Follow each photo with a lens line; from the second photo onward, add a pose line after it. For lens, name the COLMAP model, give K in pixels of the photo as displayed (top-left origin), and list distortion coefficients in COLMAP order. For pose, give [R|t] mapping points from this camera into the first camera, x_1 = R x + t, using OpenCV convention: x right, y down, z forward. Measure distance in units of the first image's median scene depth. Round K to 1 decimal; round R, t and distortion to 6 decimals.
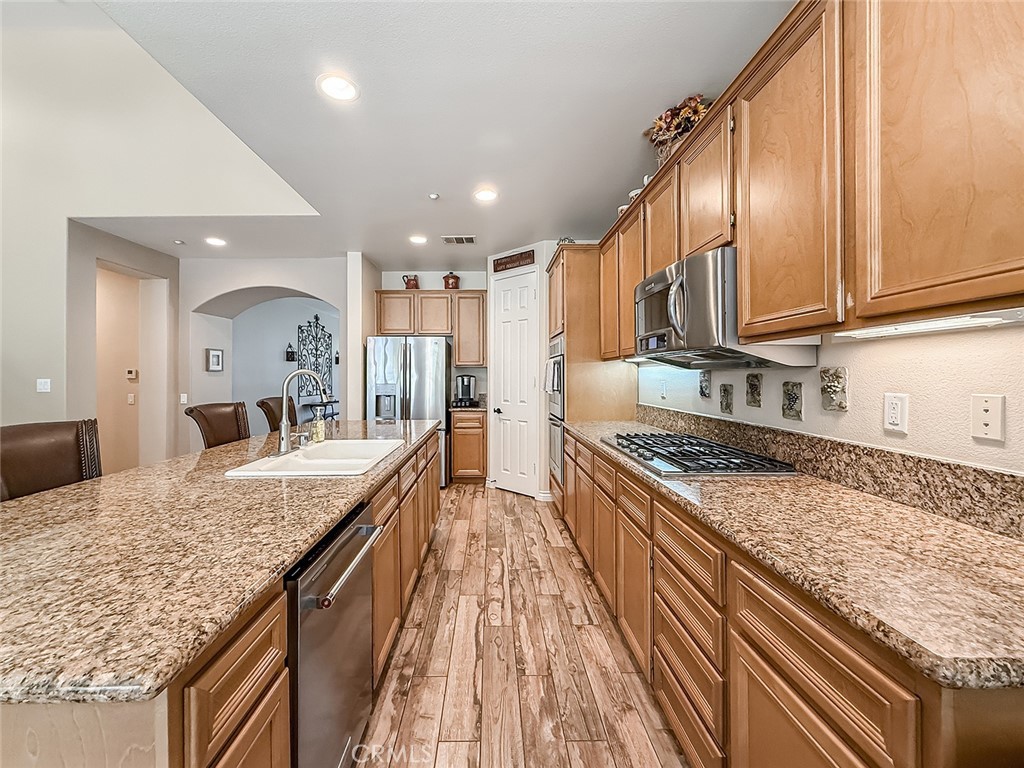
lens RADIAL K [[418.3, 0, 508.1], [0, 418.3, 375.0], [0, 0, 1]] dist [-0.001772, 0.000562]
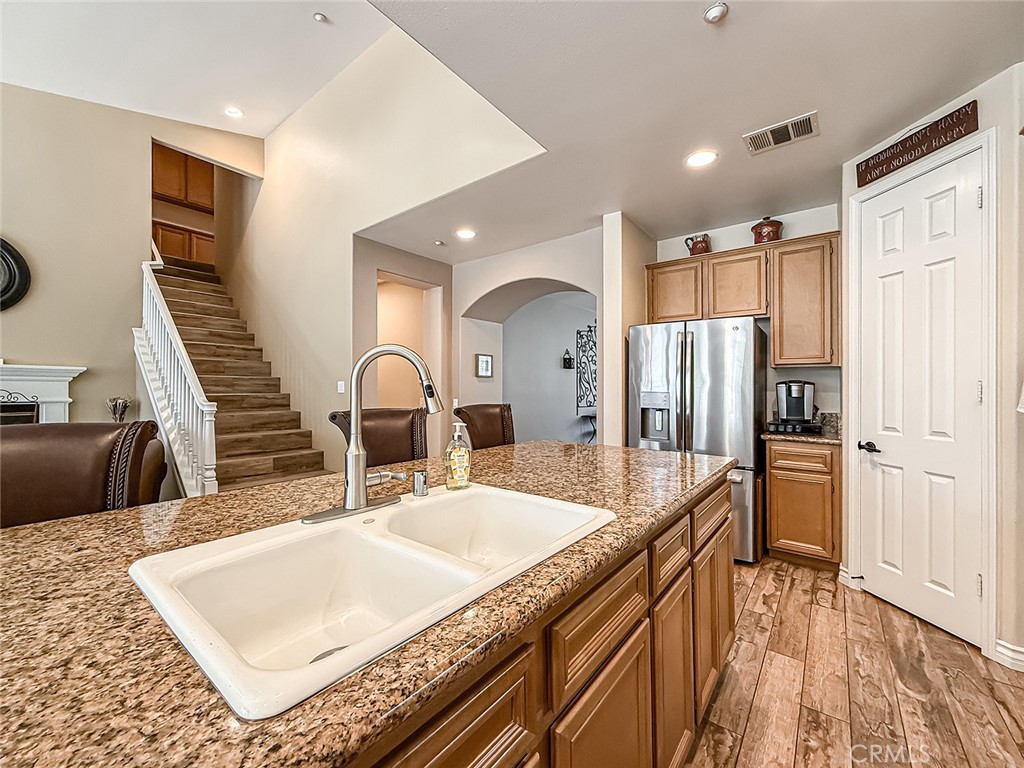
lens RADIAL K [[418.3, 0, 501.4], [0, 418.3, 380.8], [0, 0, 1]] dist [-0.001772, 0.000562]
pose [[0.755417, -0.001678, -0.655242, -0.028076], [-0.010797, 0.999829, -0.015007, 0.014712], [0.655155, 0.018412, 0.755270, 0.288103]]
